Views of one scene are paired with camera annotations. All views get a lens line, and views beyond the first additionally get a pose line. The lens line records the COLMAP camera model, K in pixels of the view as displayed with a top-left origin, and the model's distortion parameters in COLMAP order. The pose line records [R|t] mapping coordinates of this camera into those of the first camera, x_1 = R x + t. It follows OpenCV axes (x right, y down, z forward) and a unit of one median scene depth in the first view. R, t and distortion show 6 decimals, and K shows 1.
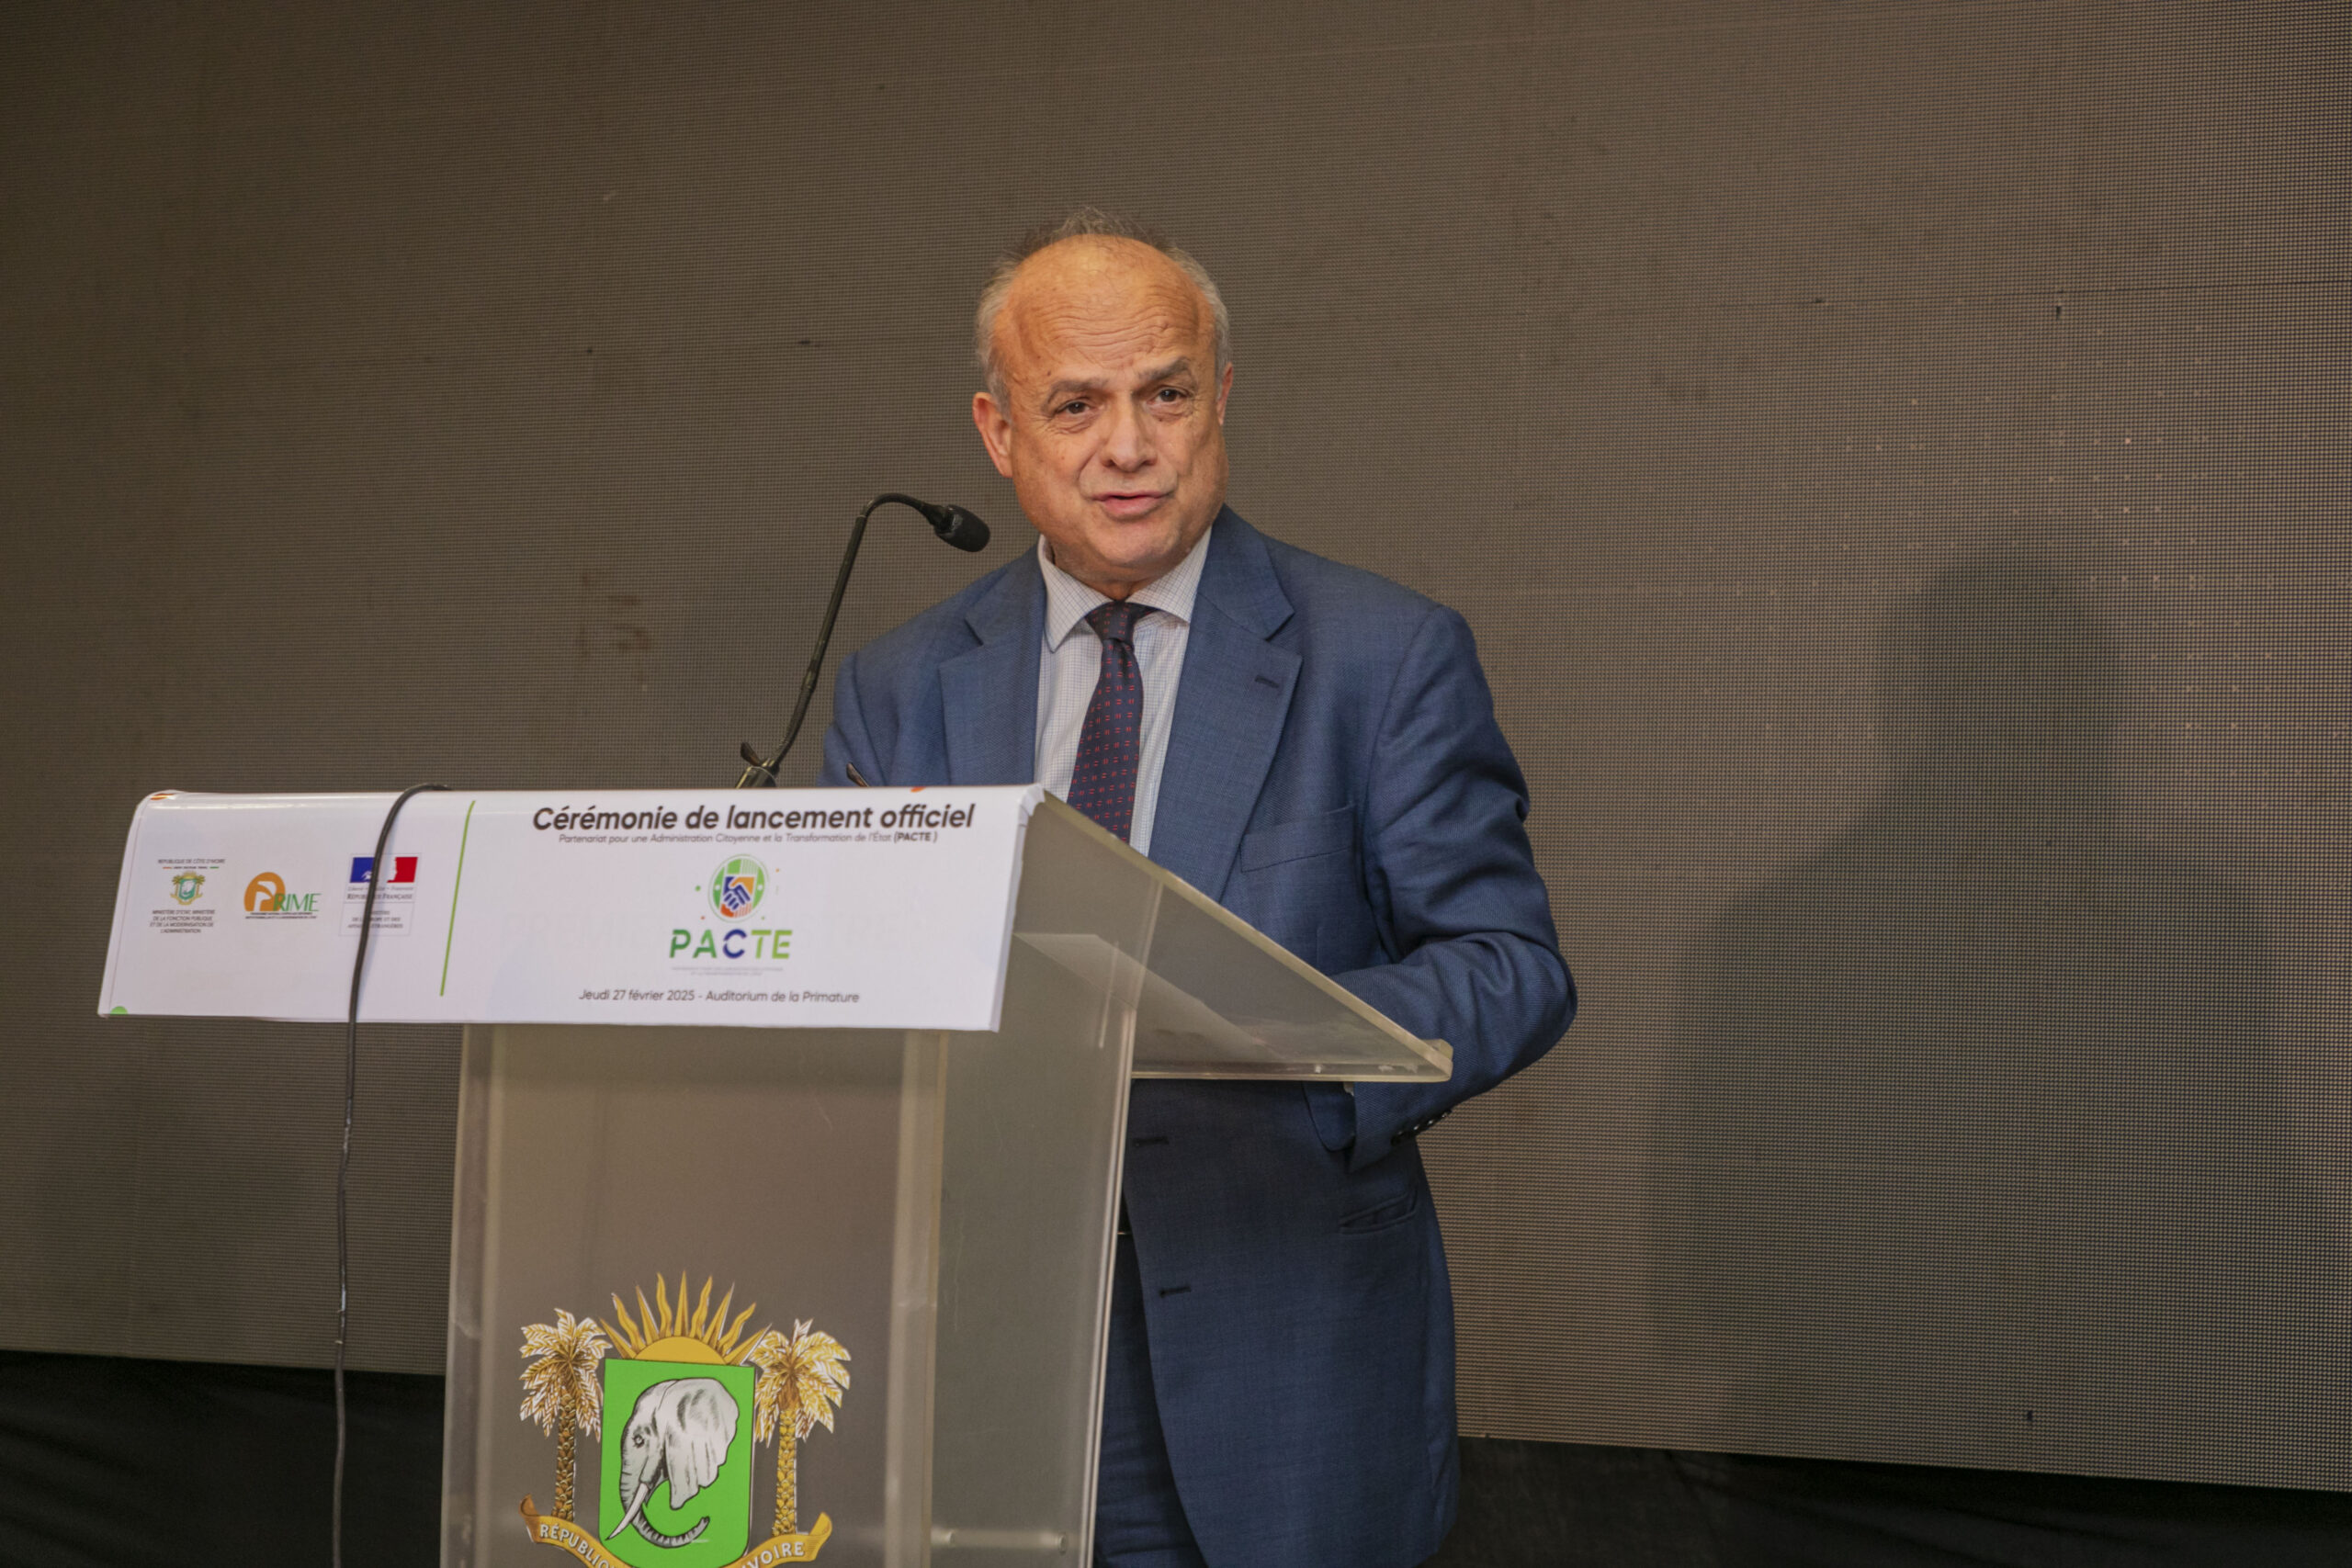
lens RADIAL K [[6003.7, 0, 1183.5], [0, 6003.7, 783.1], [0, 0, 1]] dist [-0.002119, 0.000000]
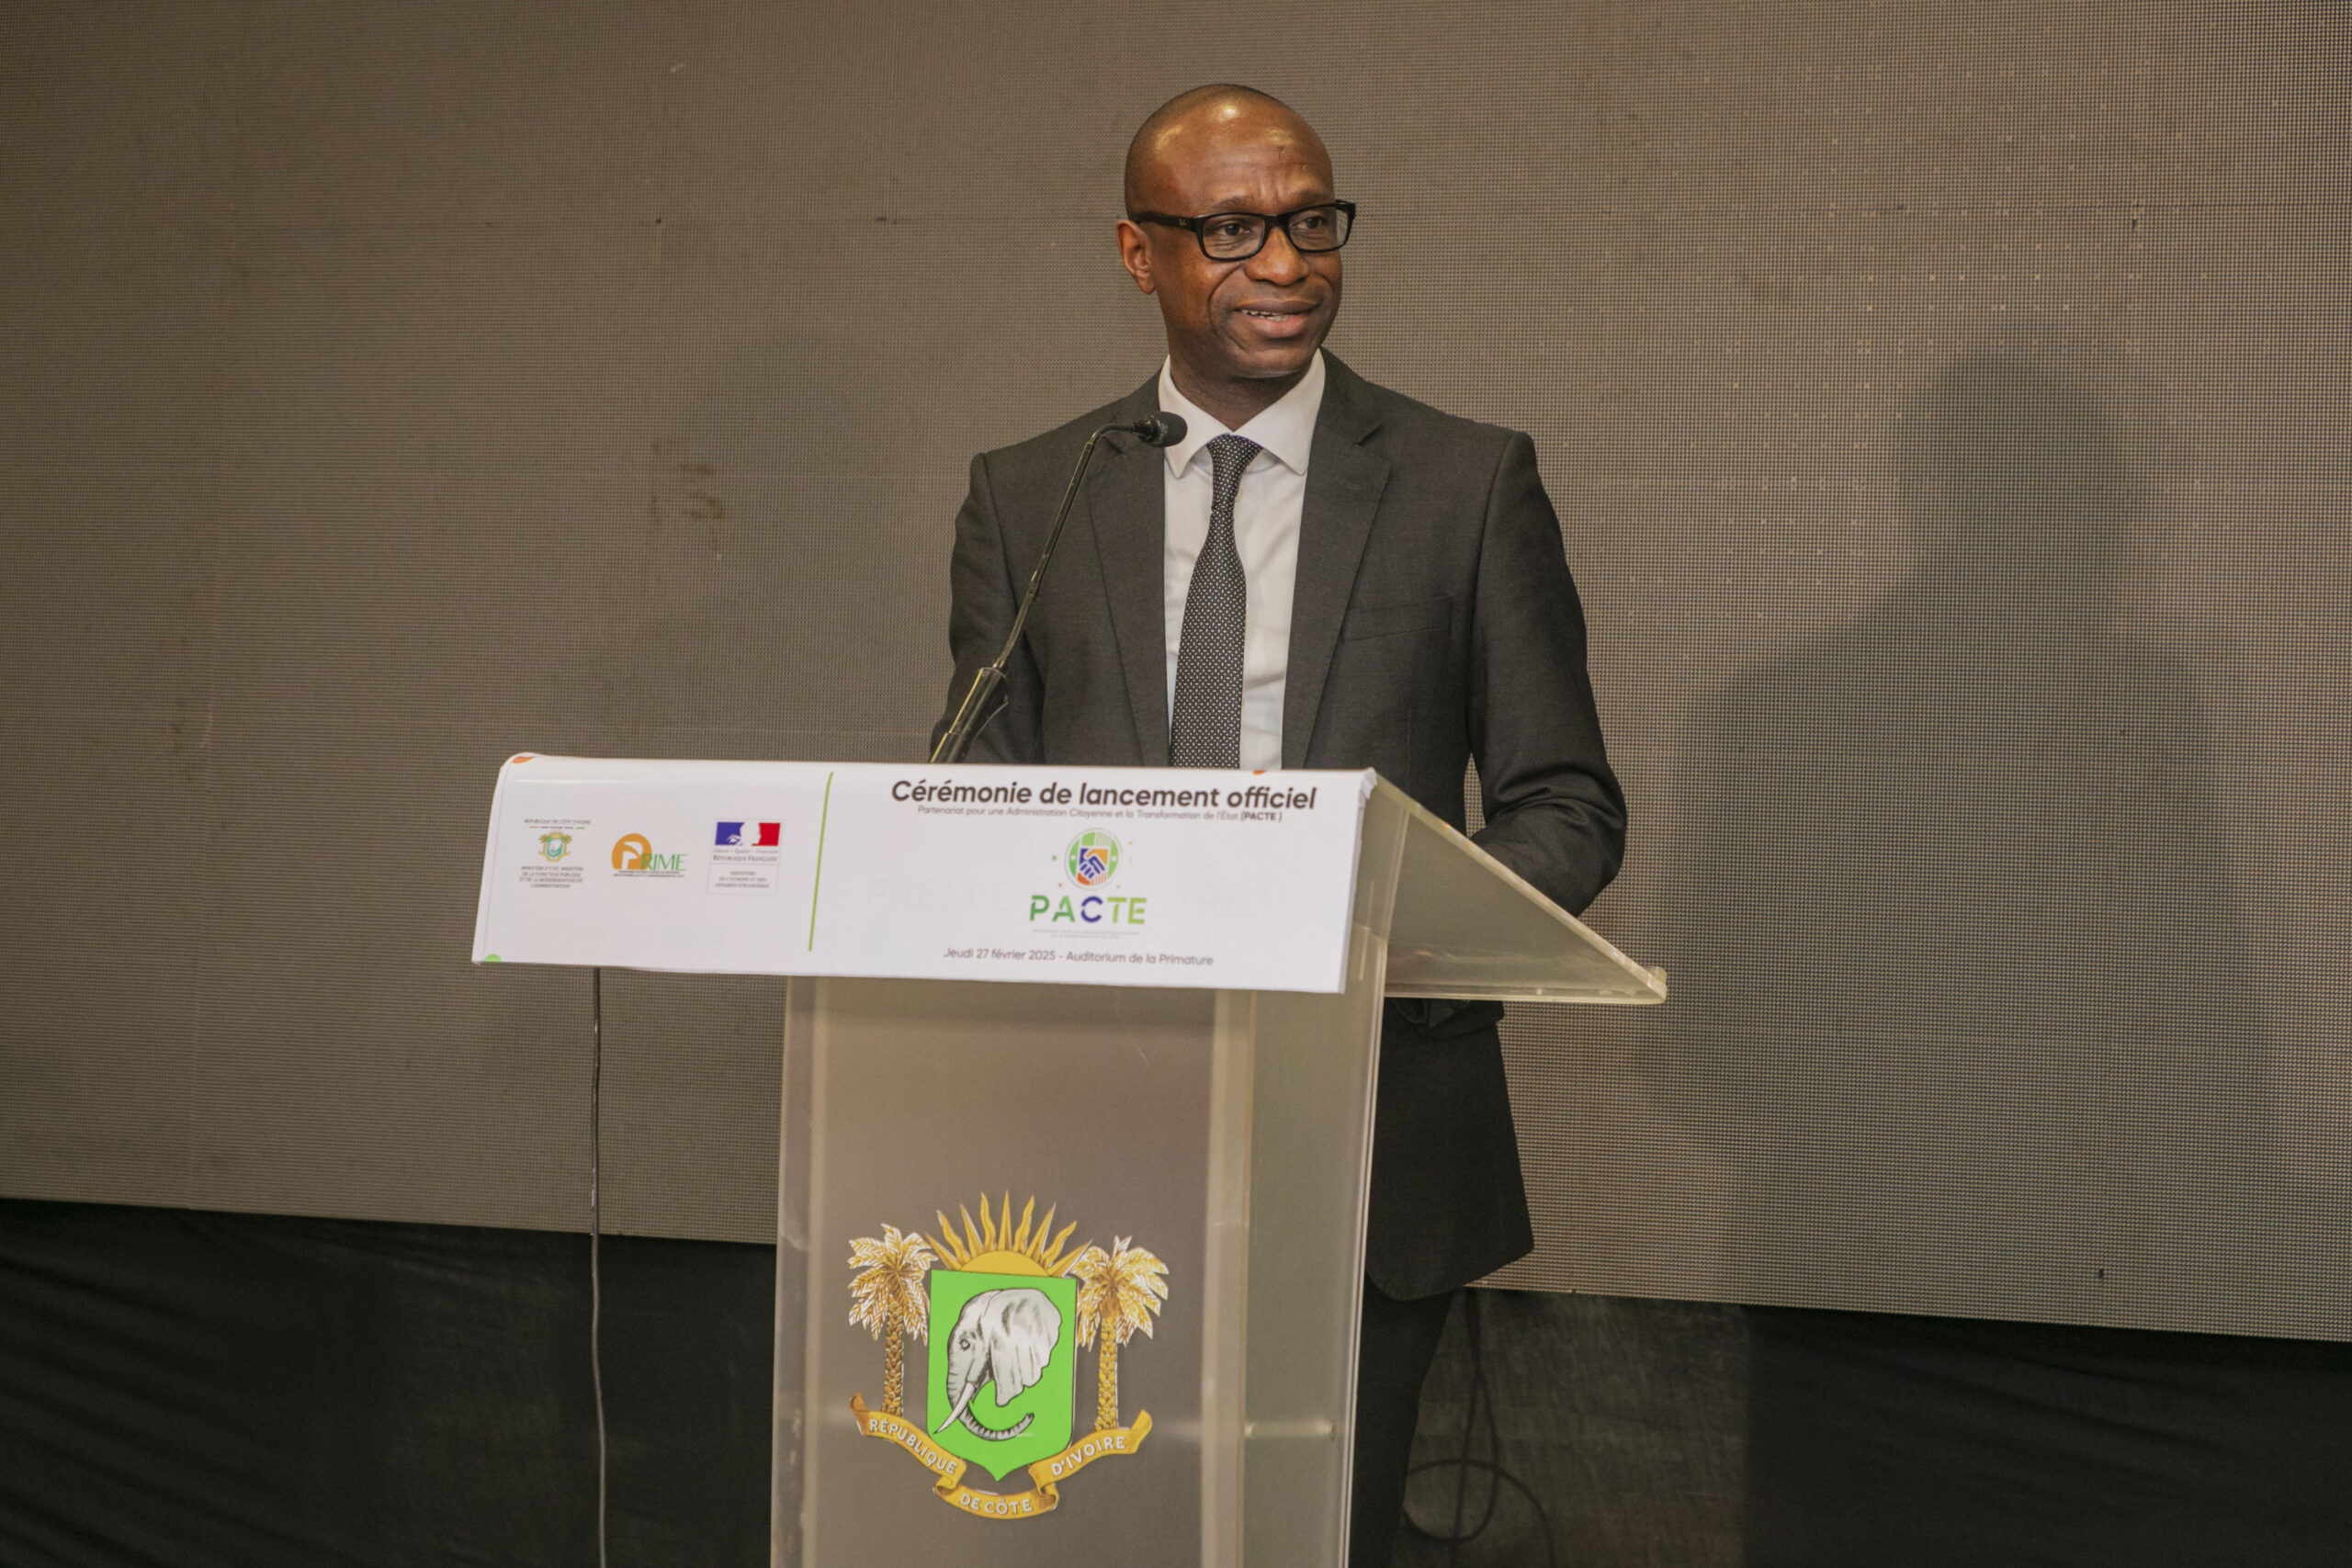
lens RADIAL K [[7146.0, 0, 1082.2], [0, 7146.0, 782.4], [0, 0, 1]] dist [-0.022698, 0.000000]
pose [[0.997691, -0.002356, 0.067874, -0.156718], [-0.001826, 0.998106, 0.061484, -0.073794], [-0.067891, -0.061466, 0.995798, -0.301264]]
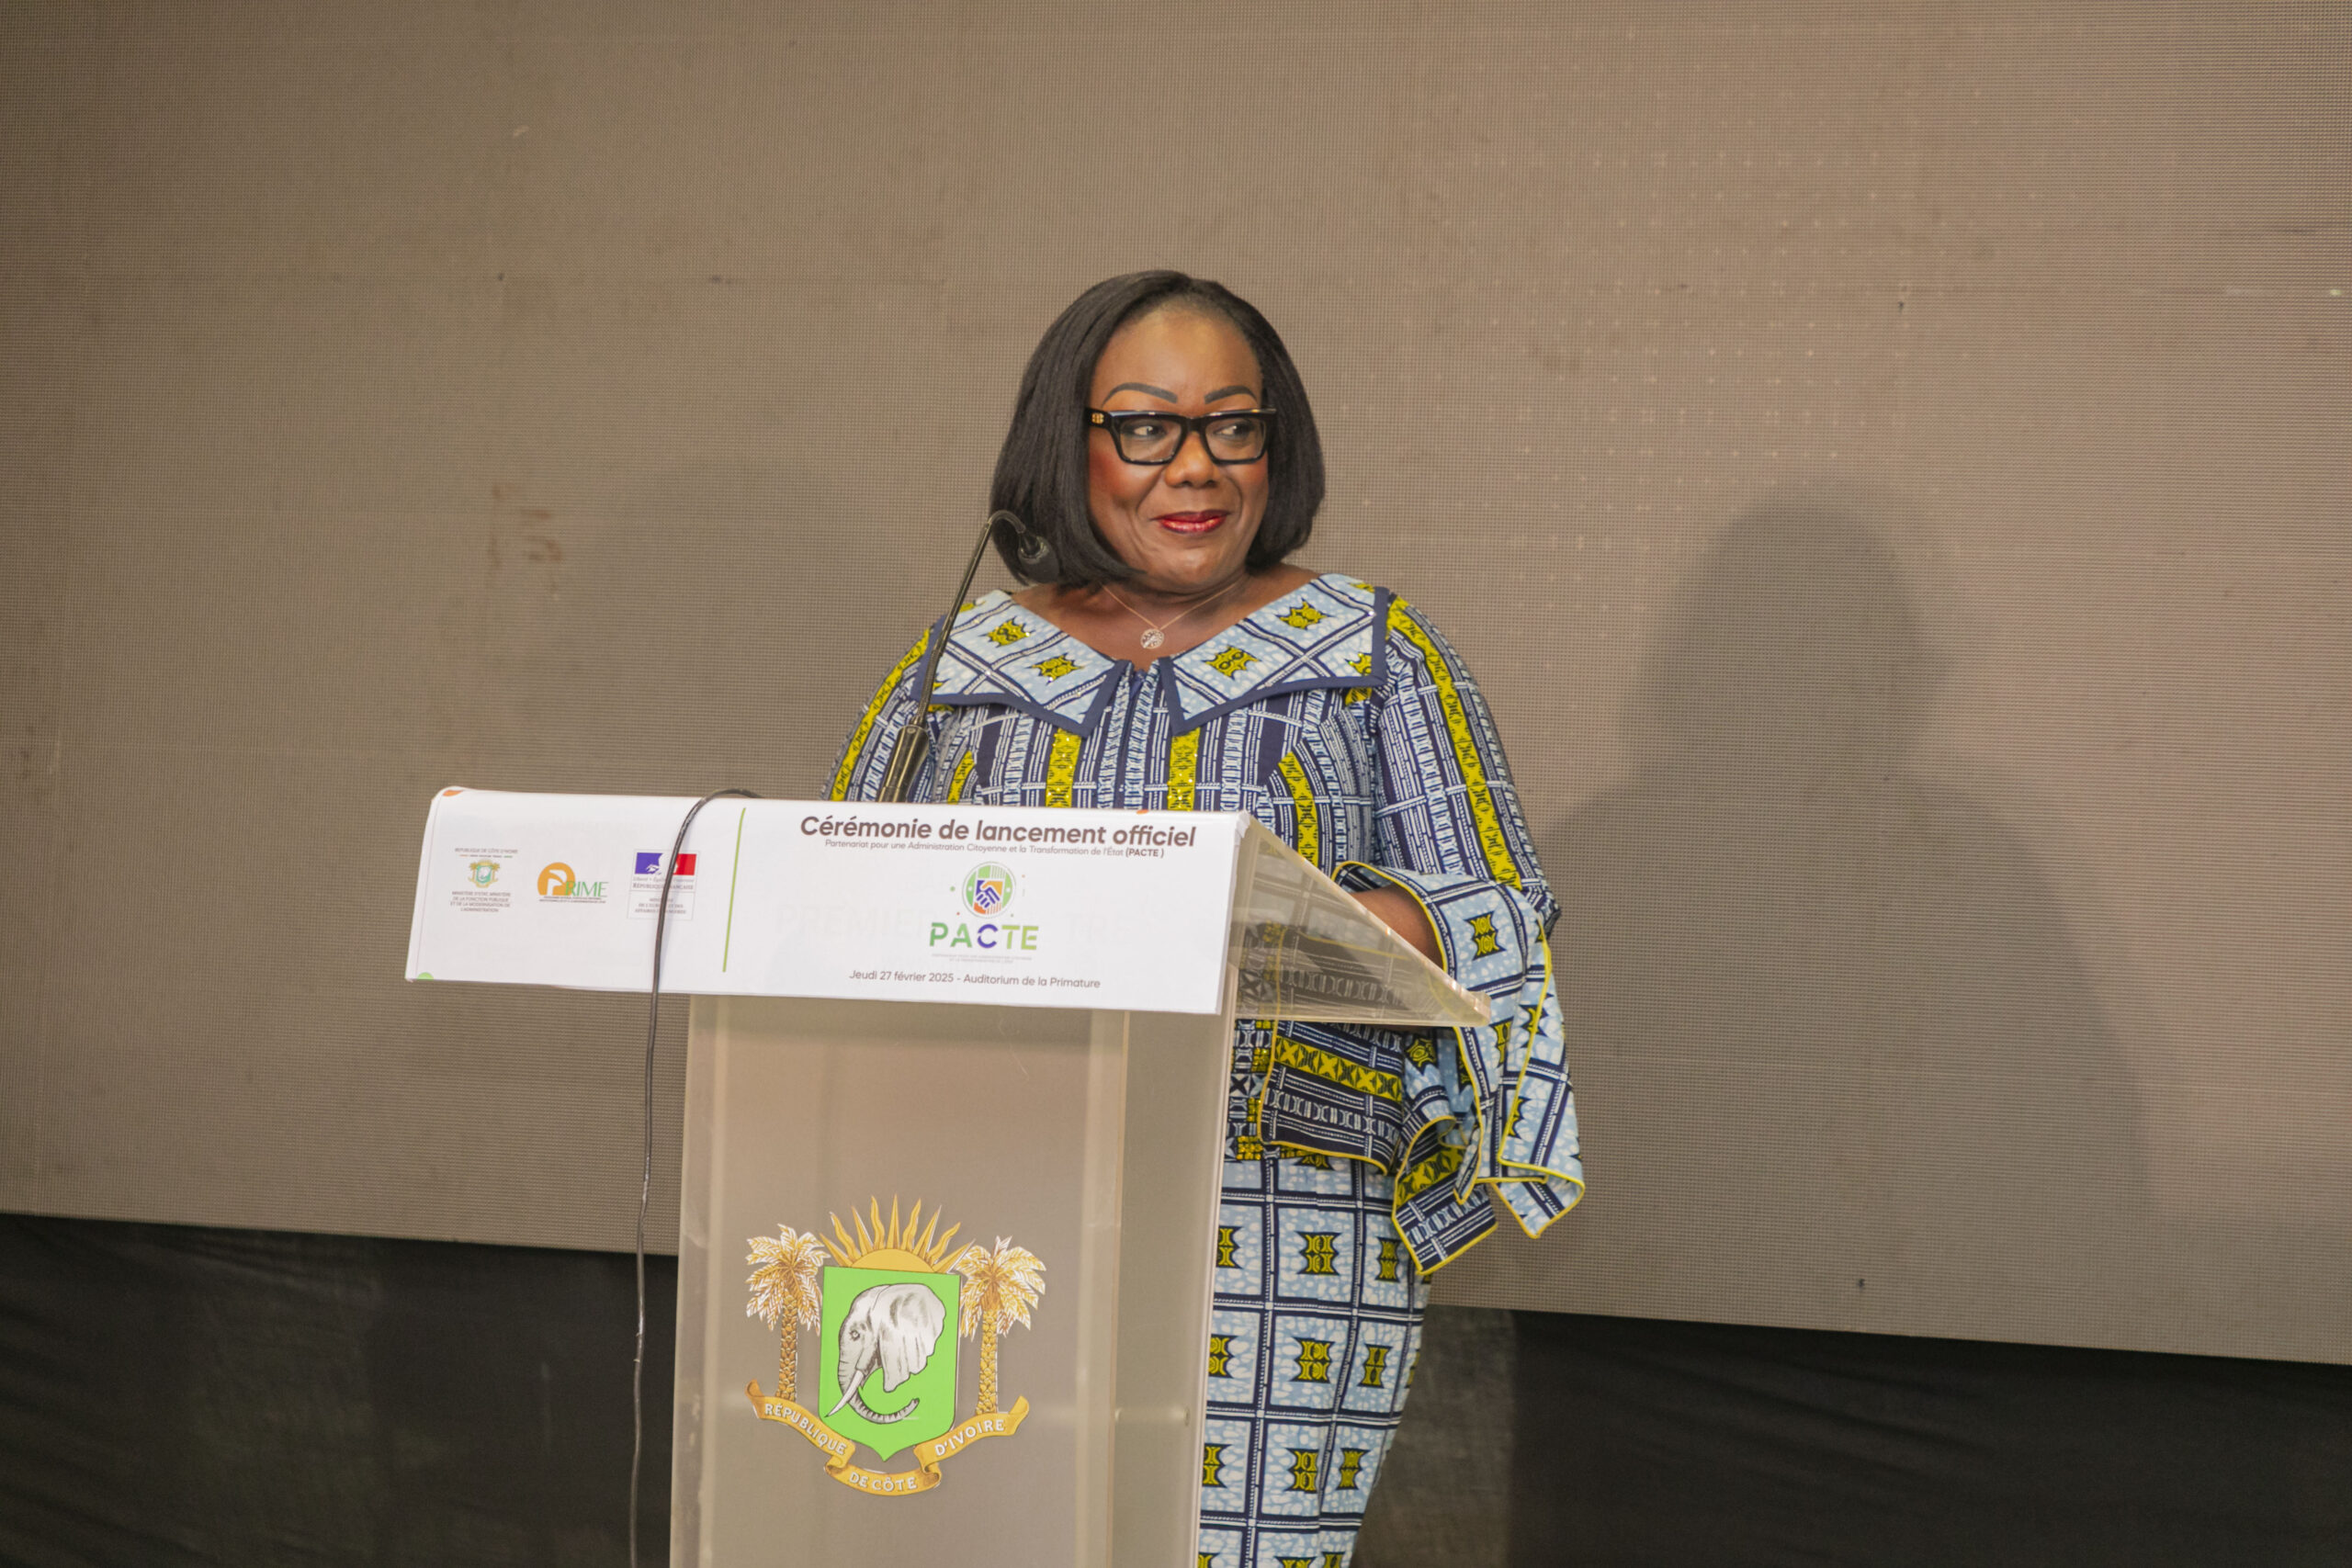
lens RADIAL K [[7458.5, 0, 1189.5], [0, 7458.5, 795.4], [0, 0, 1]] dist [-0.007176, 0.000000]
pose [[0.990163, 0.007717, 0.139703, -0.231524], [-0.016193, 0.998089, 0.059634, -0.087293], [-0.138976, -0.061310, 0.988396, -0.471907]]
